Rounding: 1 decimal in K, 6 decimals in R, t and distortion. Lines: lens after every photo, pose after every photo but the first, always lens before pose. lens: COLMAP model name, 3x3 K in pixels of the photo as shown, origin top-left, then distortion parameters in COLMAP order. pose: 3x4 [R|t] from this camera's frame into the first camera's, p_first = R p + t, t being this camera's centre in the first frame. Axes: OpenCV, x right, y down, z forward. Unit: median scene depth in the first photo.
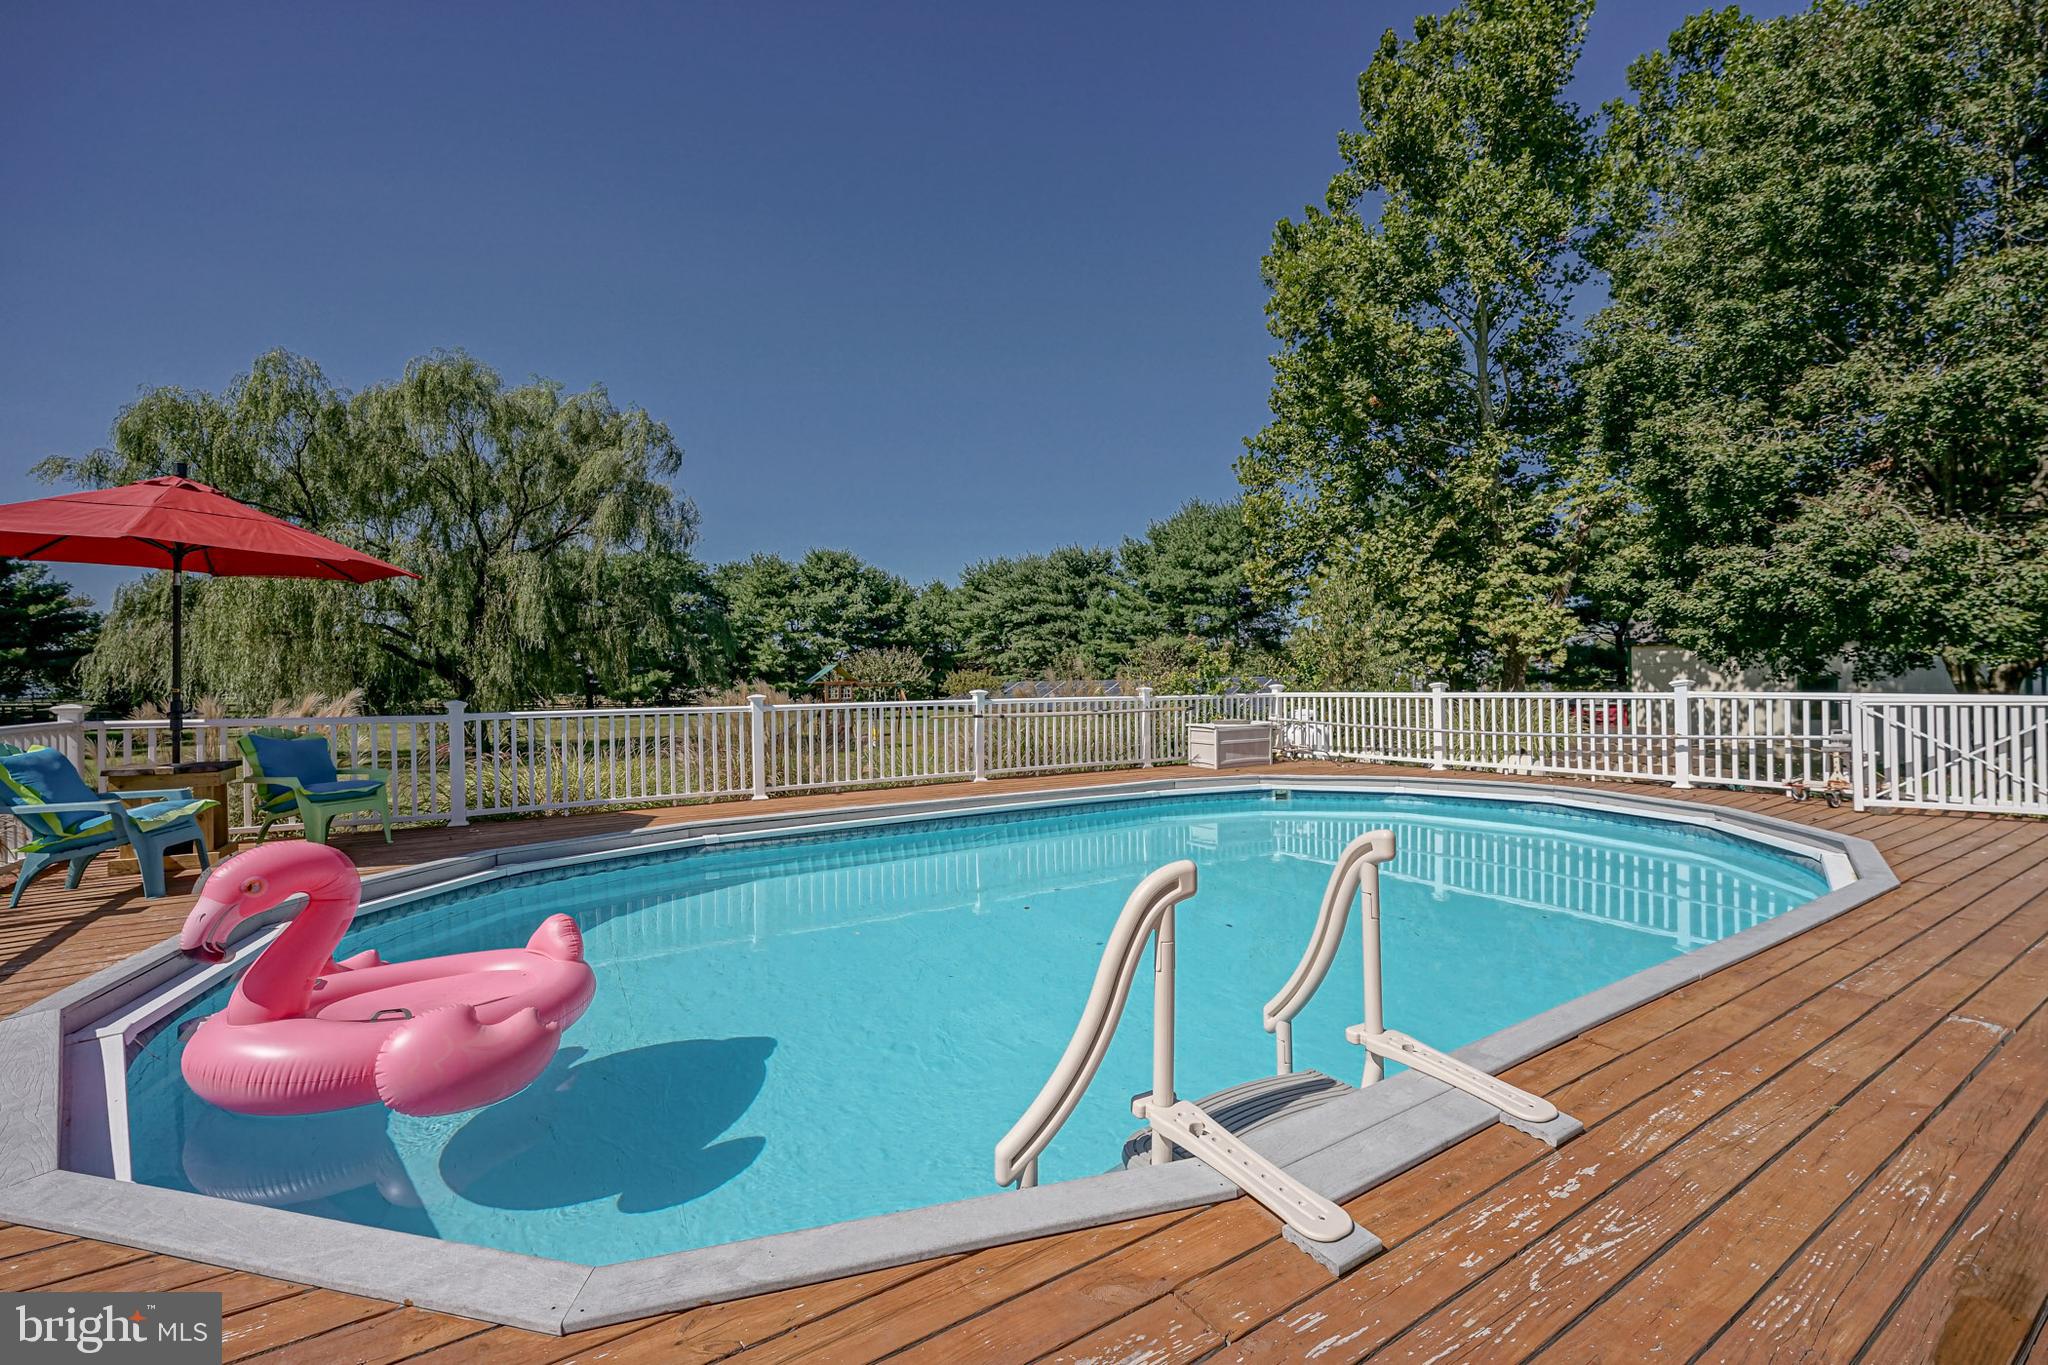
lens RADIAL K [[847.4, 0, 1007.8], [0, 847.4, 675.9], [0, 0, 1]] dist [-0.002609, -0.000012]
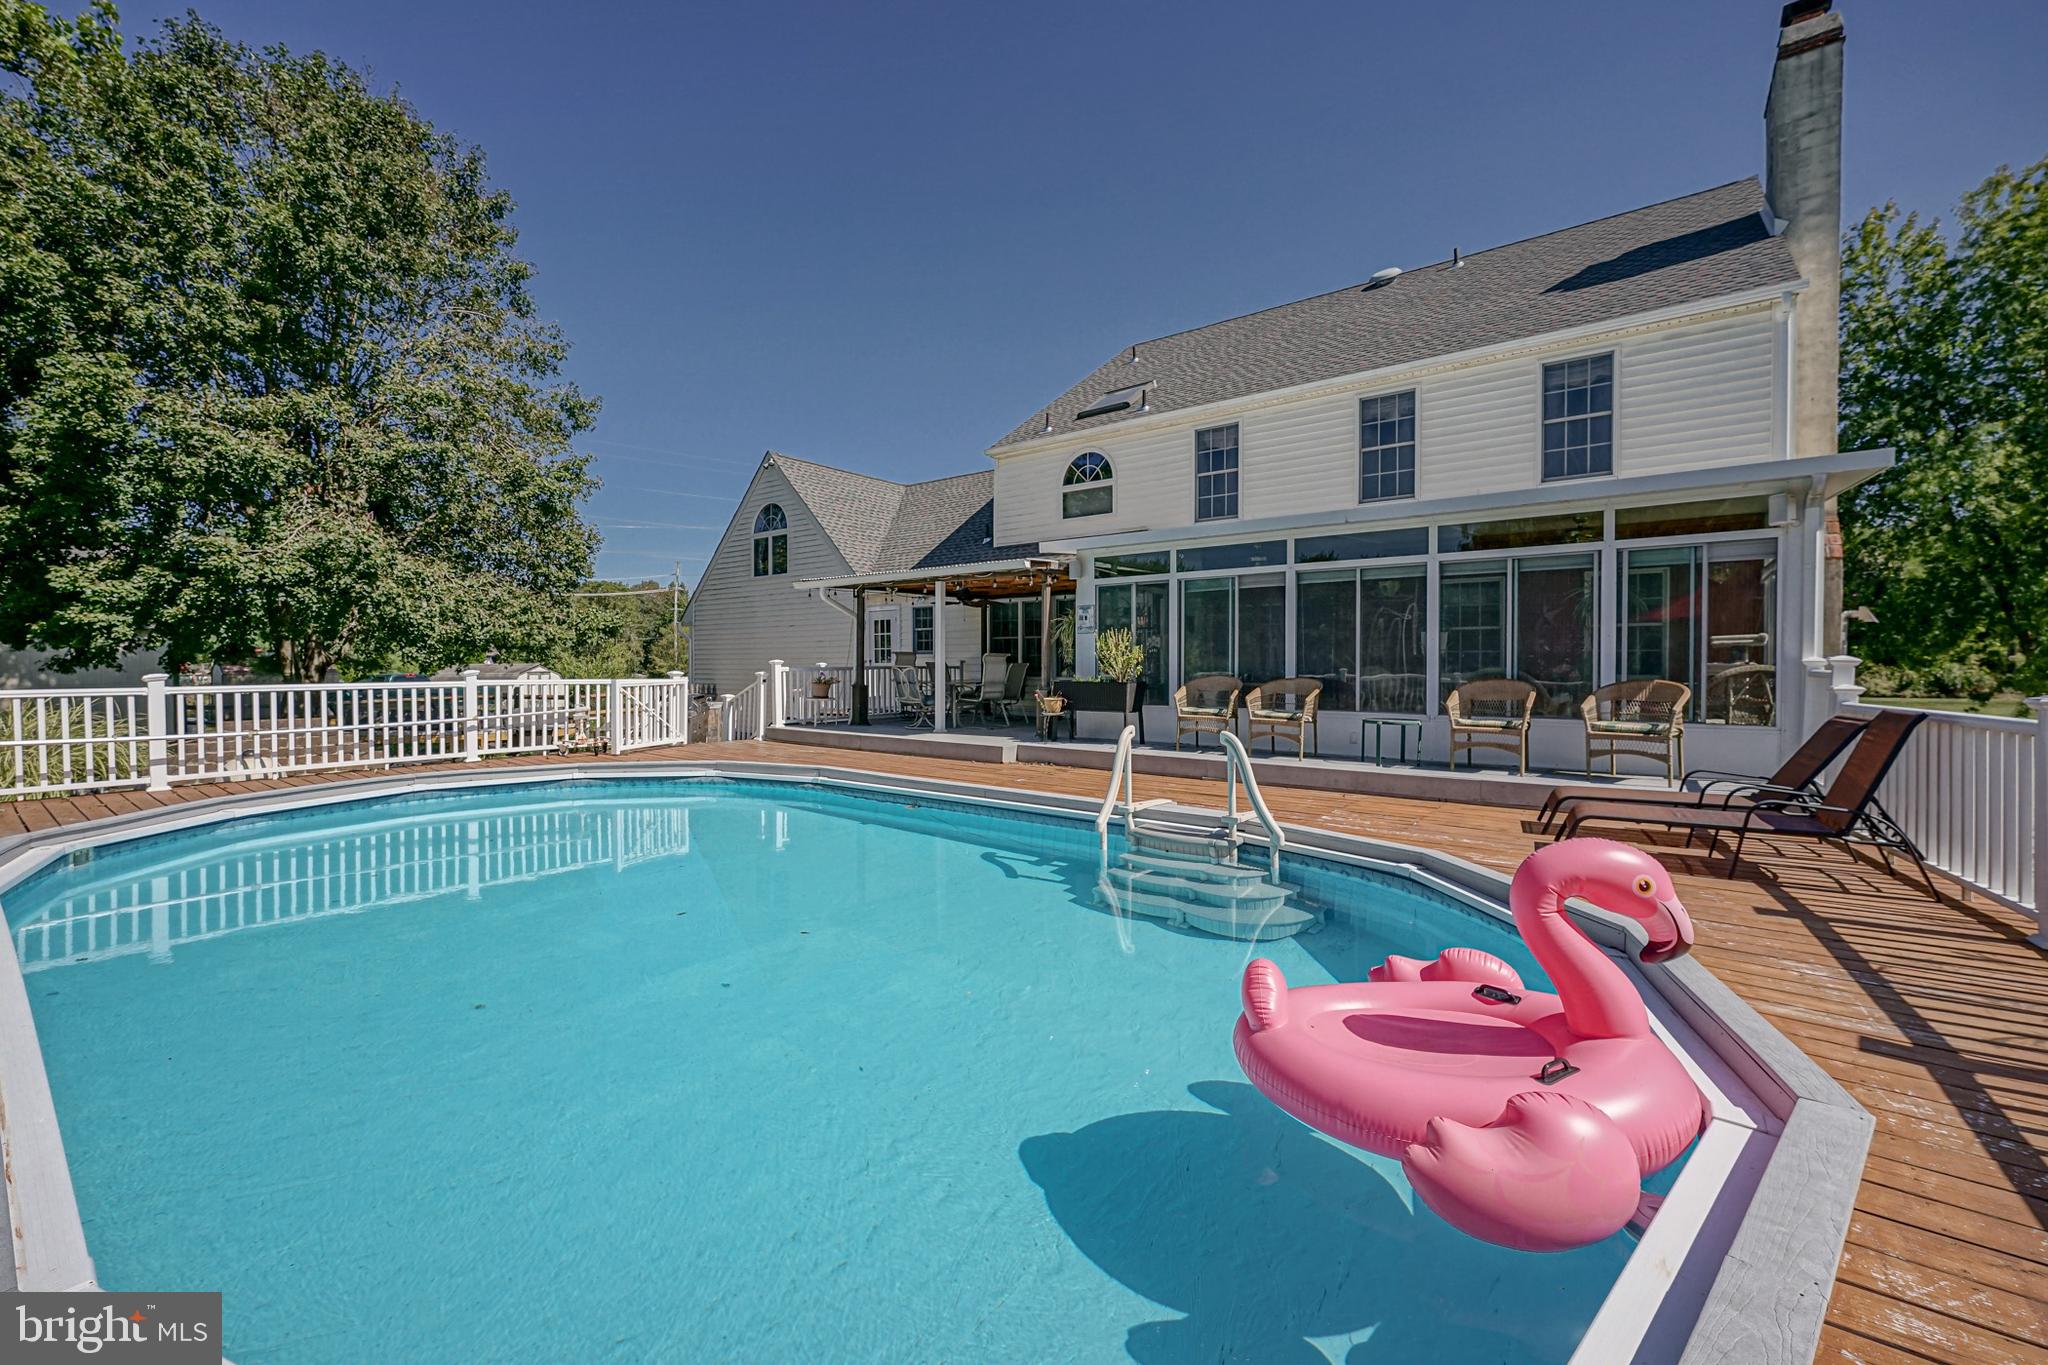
lens RADIAL K [[828.6, 0, 1005.8], [0, 828.6, 671.5], [0, 0, 1]] dist [-0.001532, 0.000937]
pose [[-0.314286, 0.002724, 0.949325, -0.063396], [-0.000405, 0.999995, -0.003003, 0.001105], [-0.949328, -0.001328, -0.314283, 0.077134]]
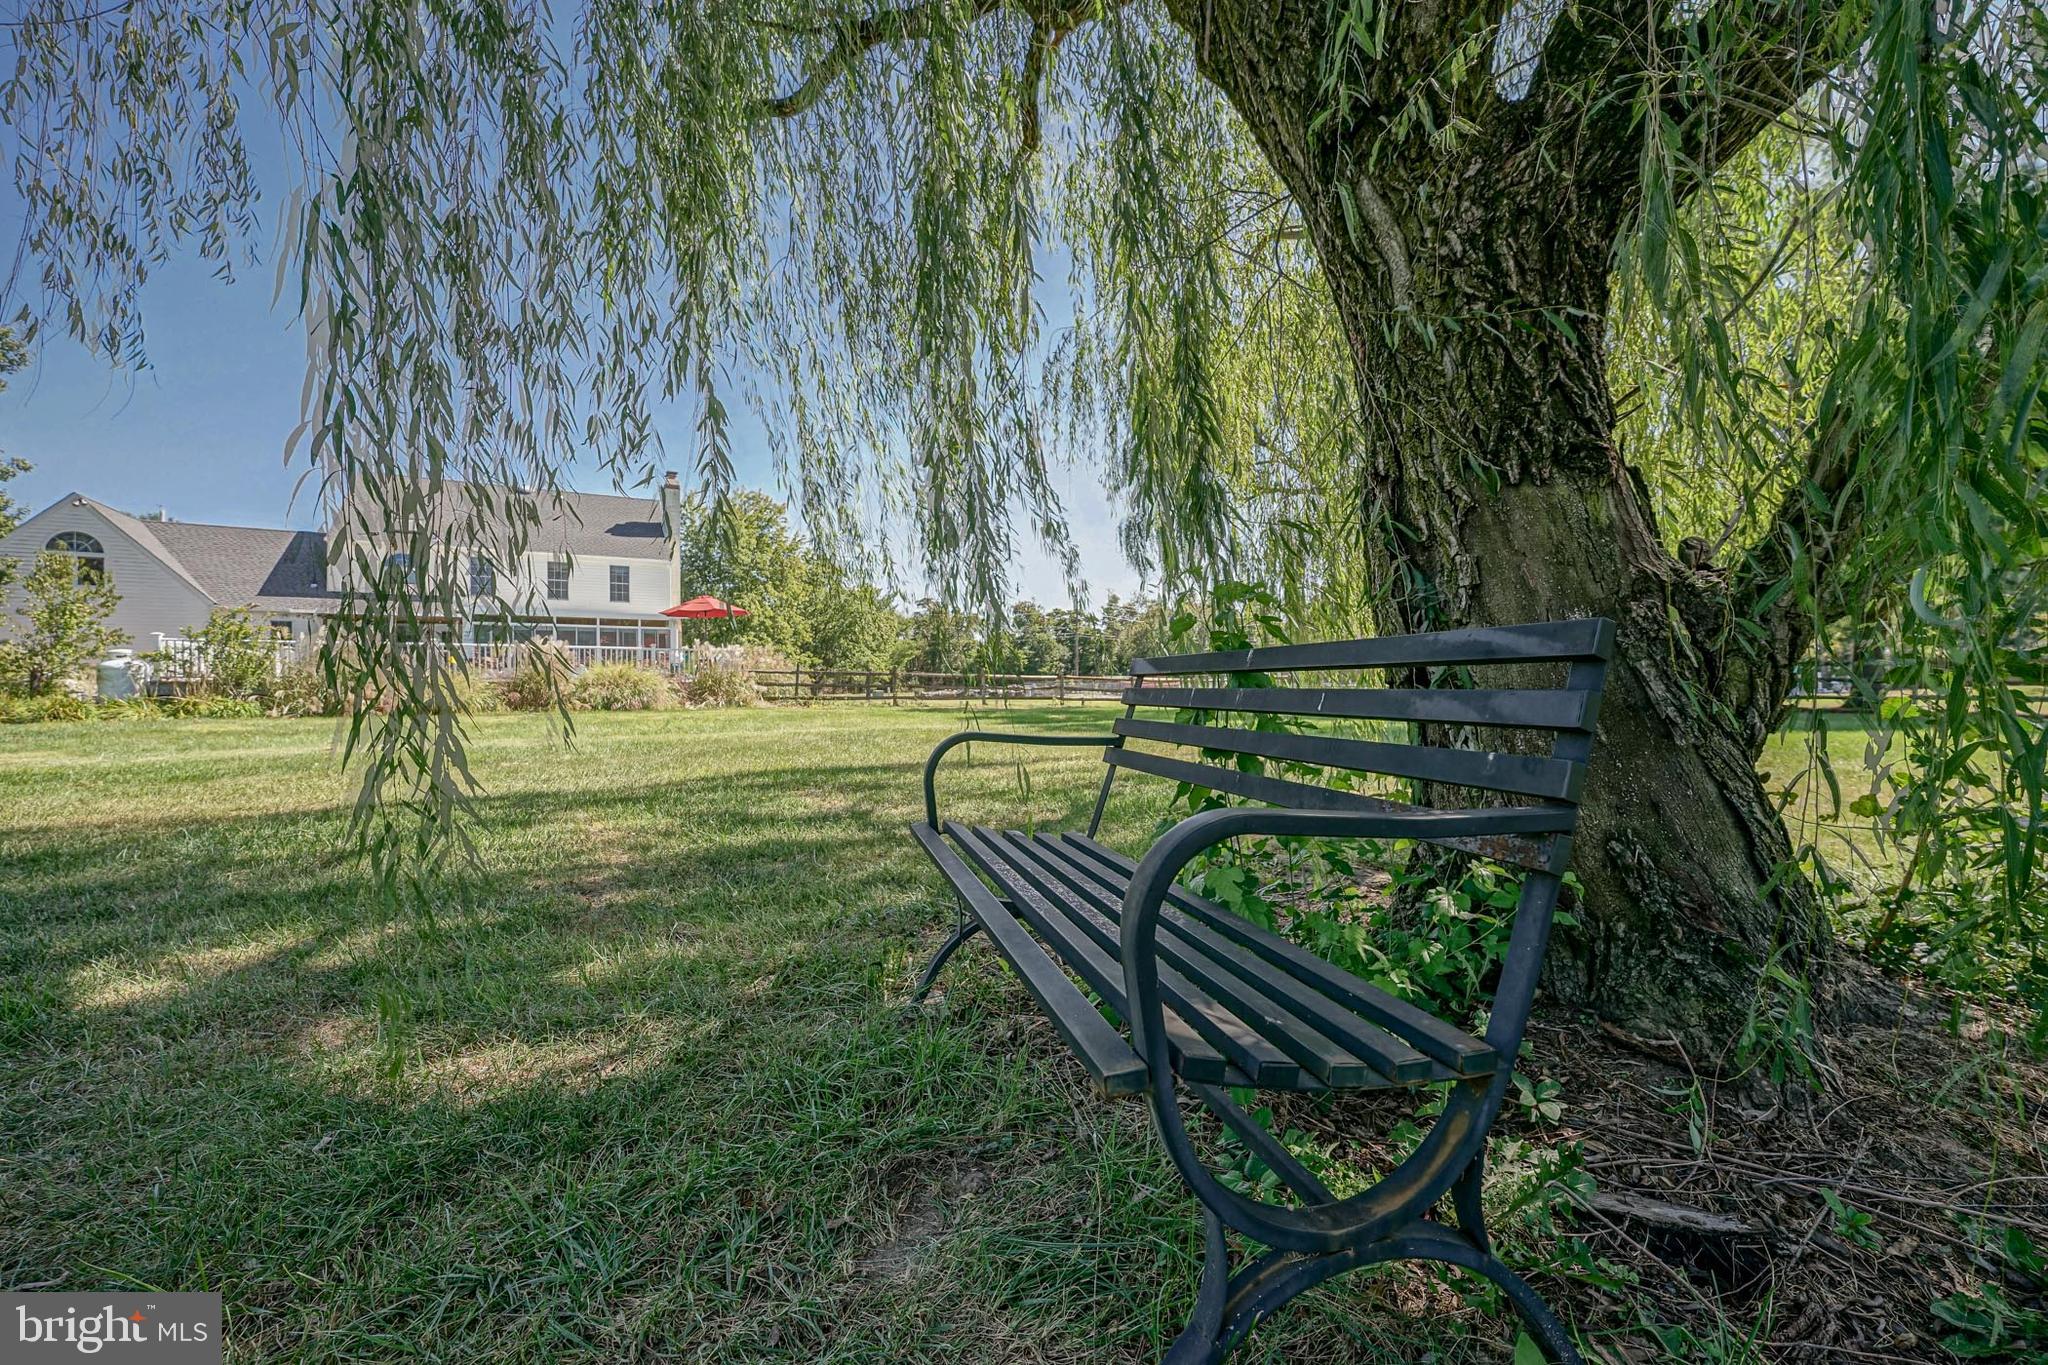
lens RADIAL K [[828.6, 0, 1035.8], [0, 828.6, 688.8], [0, 0, 1]] dist [-0.001532, 0.000937]
pose [[-0.998049, 0.020963, 0.058818, -0.233340], [0.020259, 0.999716, -0.012525, 0.029042], [-0.059064, -0.011309, -0.998190, 0.417567]]
